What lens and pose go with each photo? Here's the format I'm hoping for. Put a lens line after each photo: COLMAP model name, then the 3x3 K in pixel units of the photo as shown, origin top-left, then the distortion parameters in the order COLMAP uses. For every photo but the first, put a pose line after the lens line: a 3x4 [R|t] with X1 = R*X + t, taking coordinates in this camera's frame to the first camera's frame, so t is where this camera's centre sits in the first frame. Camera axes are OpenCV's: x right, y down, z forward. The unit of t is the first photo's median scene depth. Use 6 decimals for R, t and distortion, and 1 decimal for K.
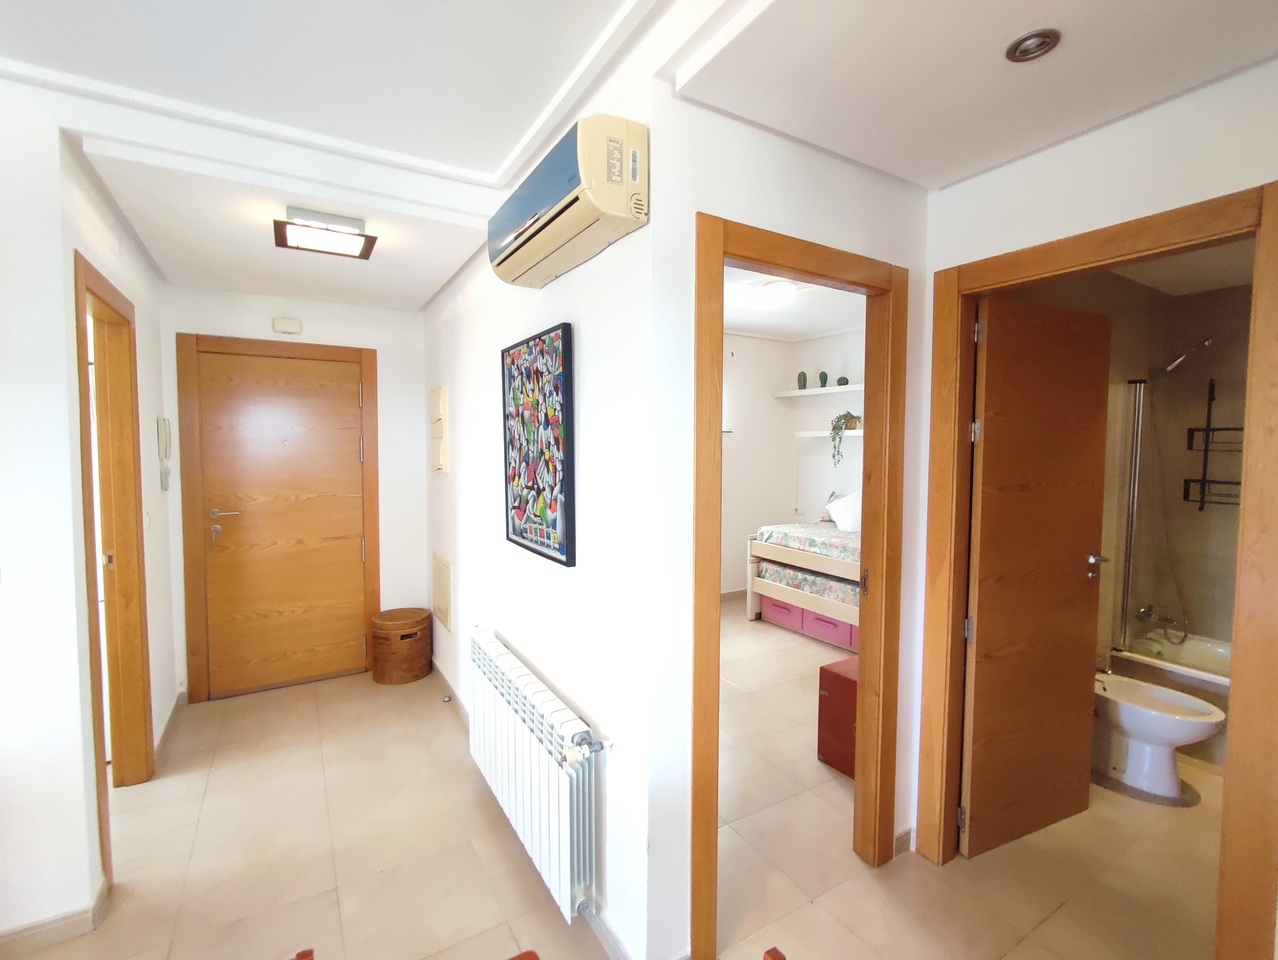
lens RADIAL K [[587.3, 0, 646.2], [0, 587.3, 472.7], [0, 0, 1]] dist [-0.011376, 0.002876]
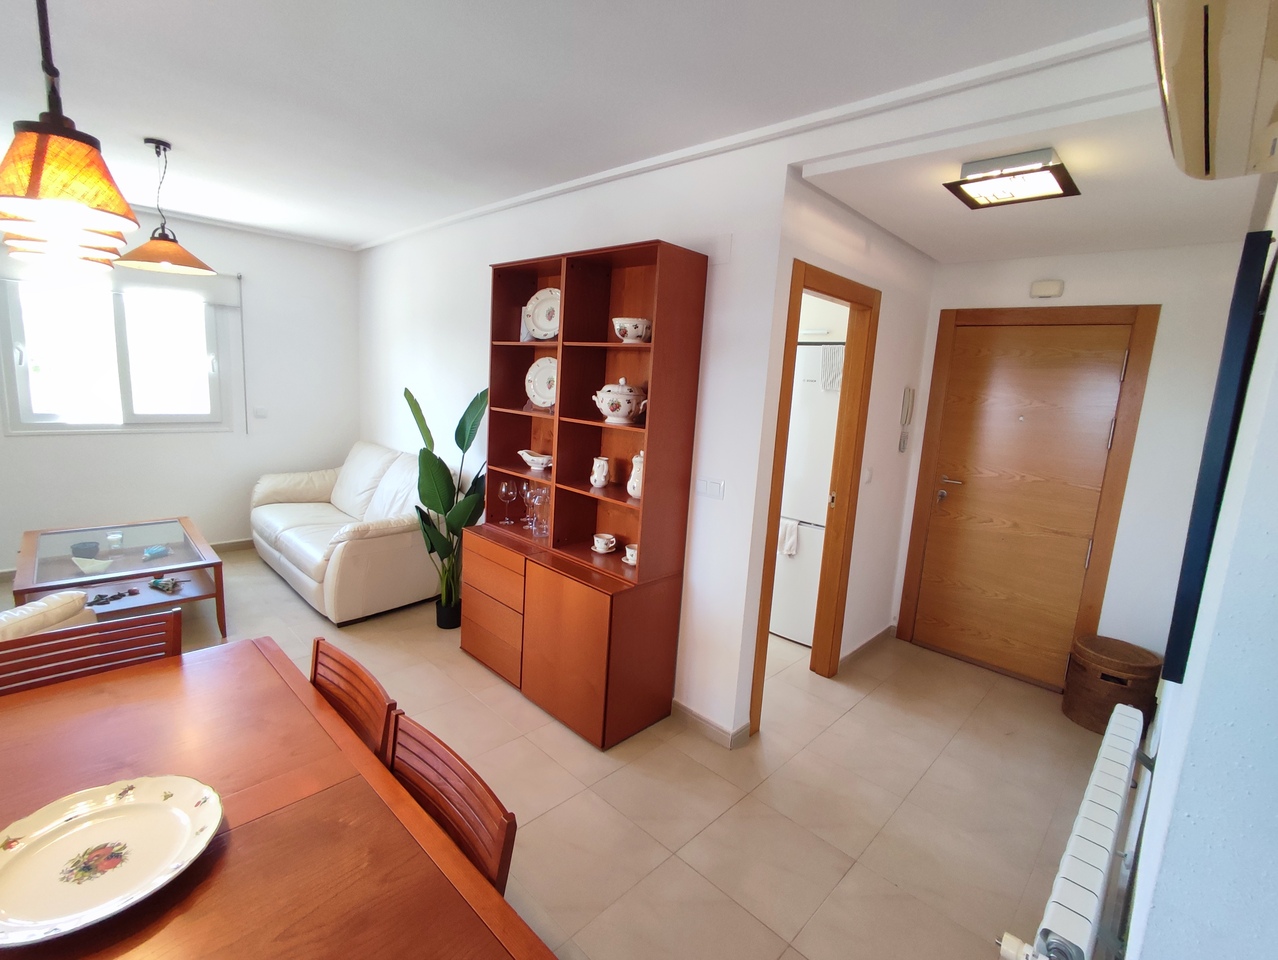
lens RADIAL K [[587.3, 0, 649.7], [0, 587.3, 474.3], [0, 0, 1]] dist [-0.011376, 0.002876]
pose [[0.254028, 0.168107, -0.952476, 0.141031], [-0.110242, 0.983394, 0.144162, -0.034334], [0.960894, 0.068381, 0.268342, 0.202095]]
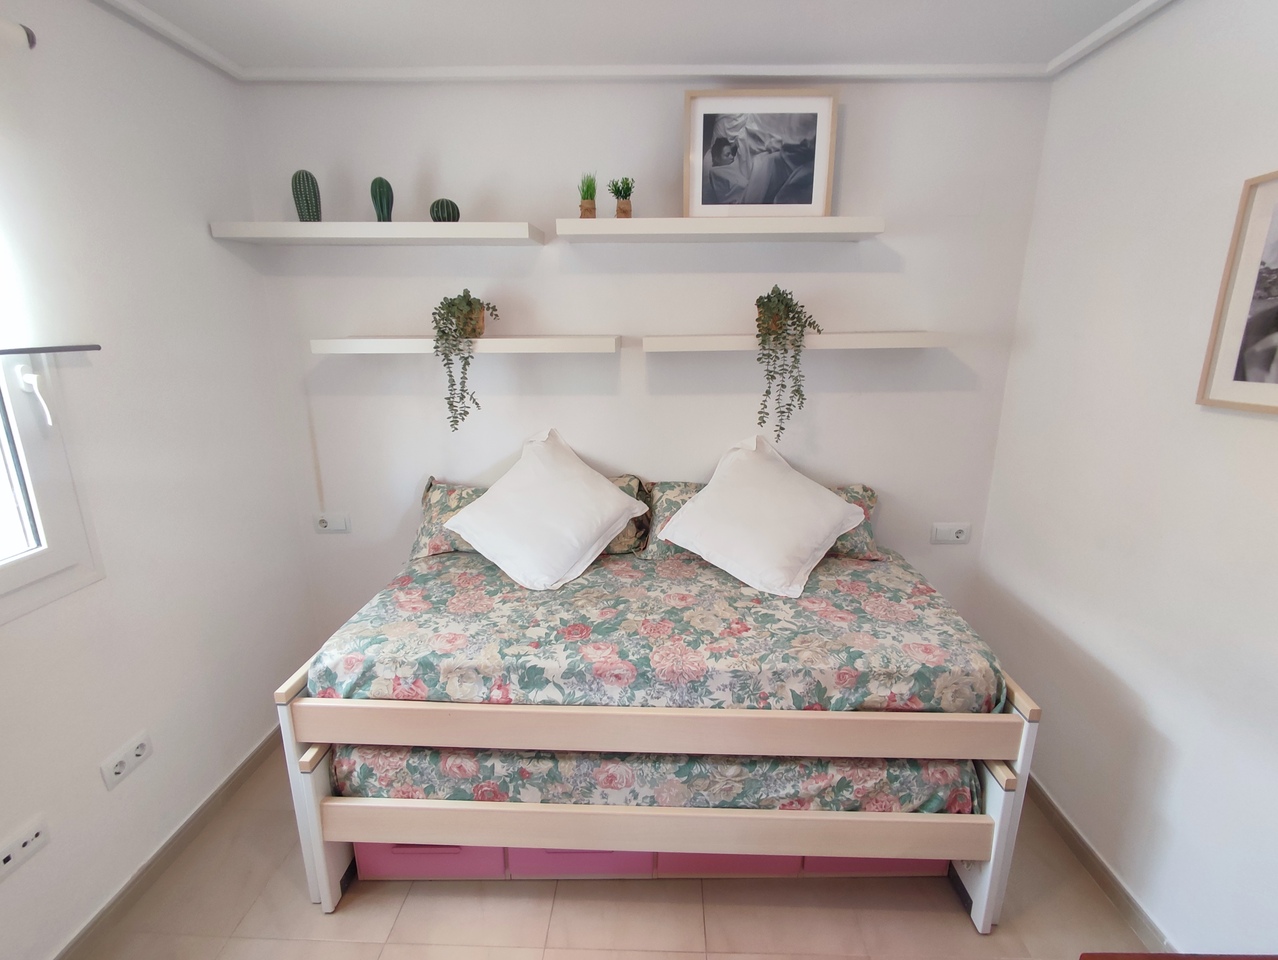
lens RADIAL K [[587.3, 0, 649.1], [0, 587.3, 473.9], [0, 0, 1]] dist [-0.011376, 0.002876]
pose [[0.539898, -0.211995, 0.814597, 0.055545], [0.040992, 0.973238, 0.226112, -0.072449], [-0.840732, -0.088685, 0.534140, 0.716273]]
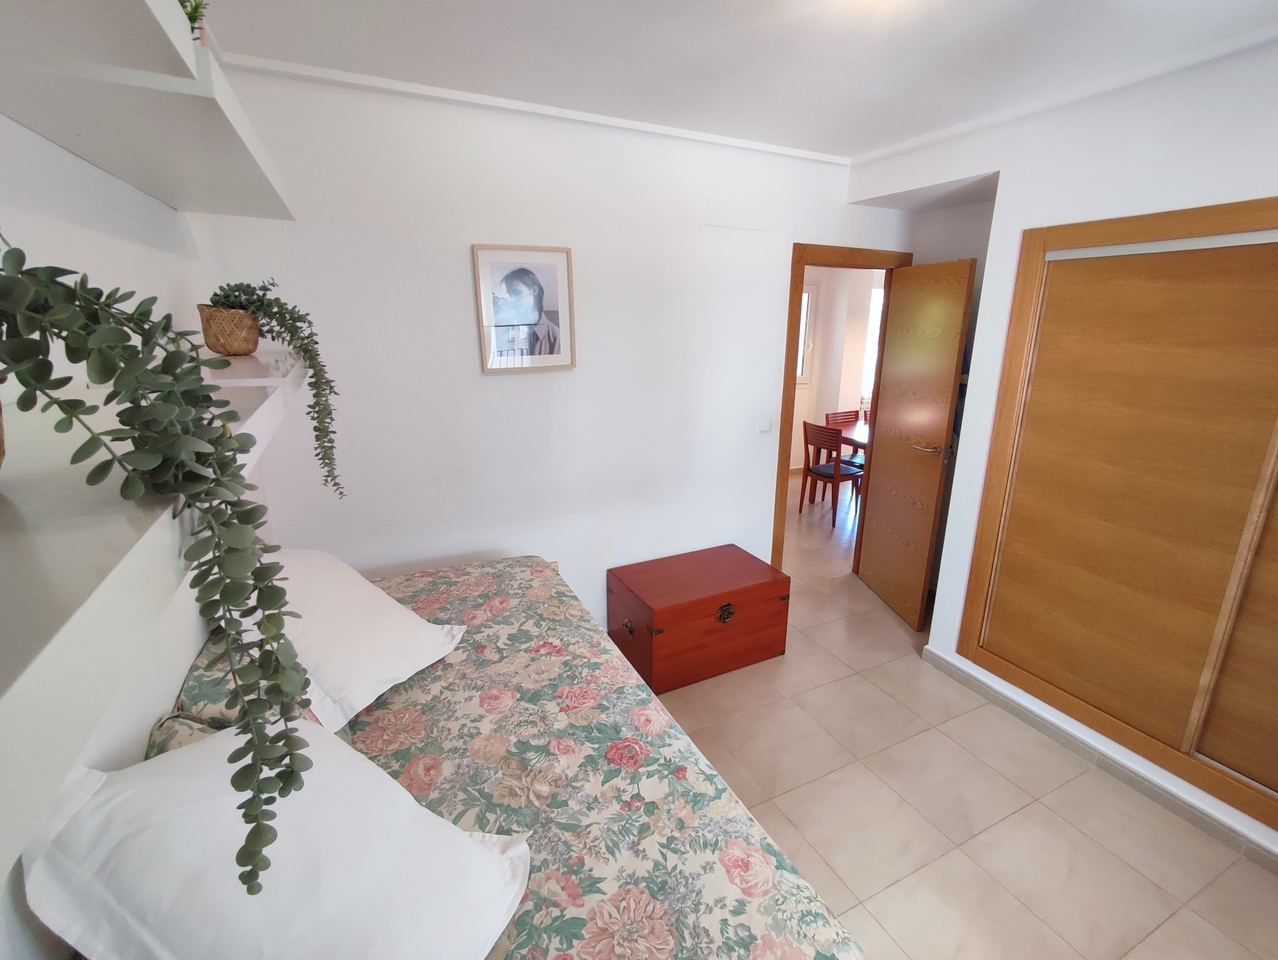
lens RADIAL K [[587.3, 0, 641.8], [0, 587.3, 471.4], [0, 0, 1]] dist [-0.011376, 0.002876]
pose [[-0.995810, -0.039379, 0.082539, 0.282367], [-0.011813, 0.950369, 0.310902, -0.109488], [-0.090686, 0.308624, -0.946851, 1.161186]]
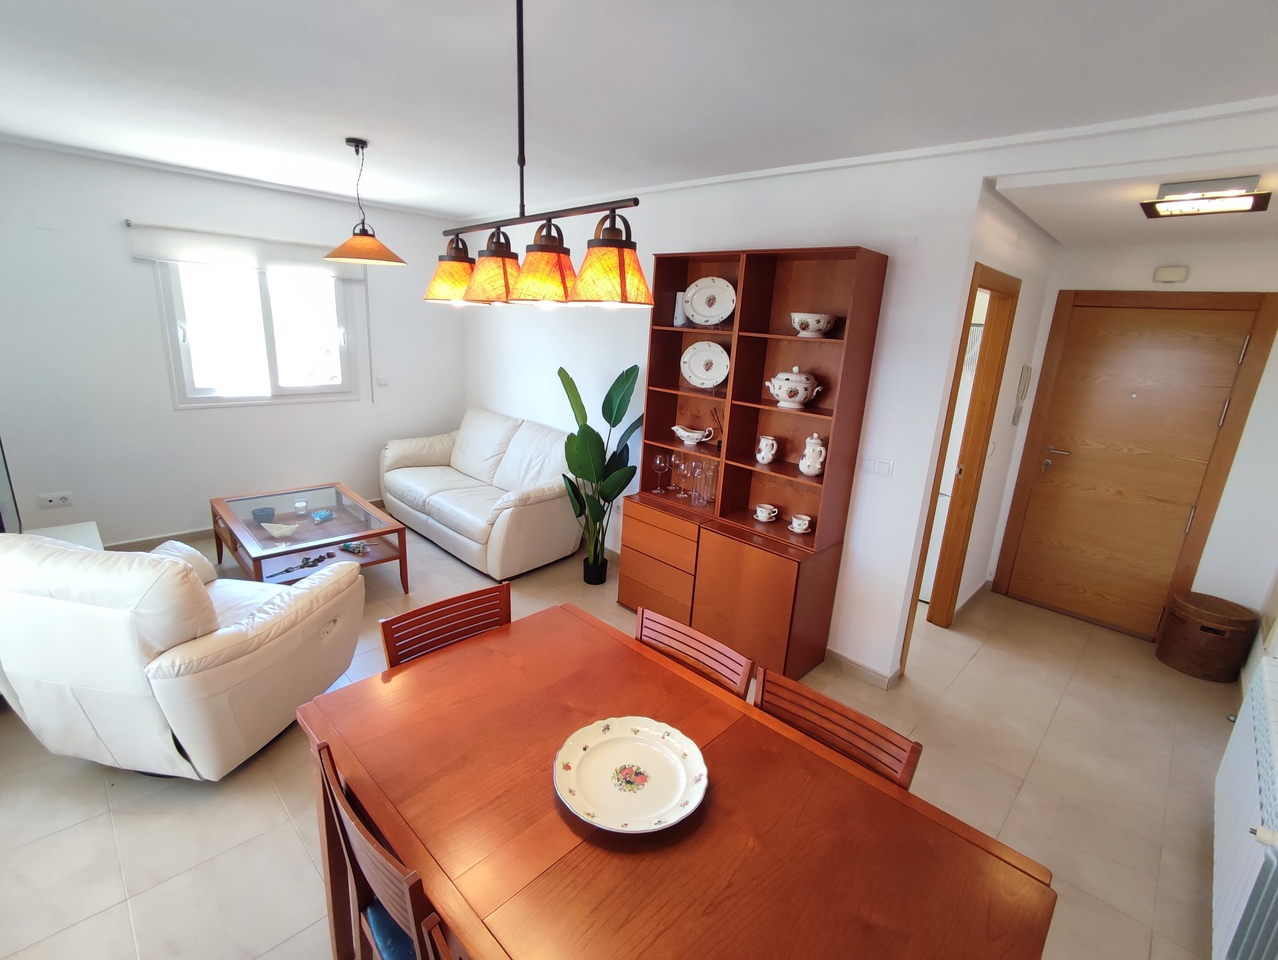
lens RADIAL K [[587.3, 0, 647.7], [0, 587.3, 473.0], [0, 0, 1]] dist [-0.011376, 0.002876]
pose [[0.249392, 0.255710, -0.934032, 0.156581], [-0.107411, 0.965861, 0.235744, -0.073375], [0.962427, 0.041533, 0.268344, -0.075029]]
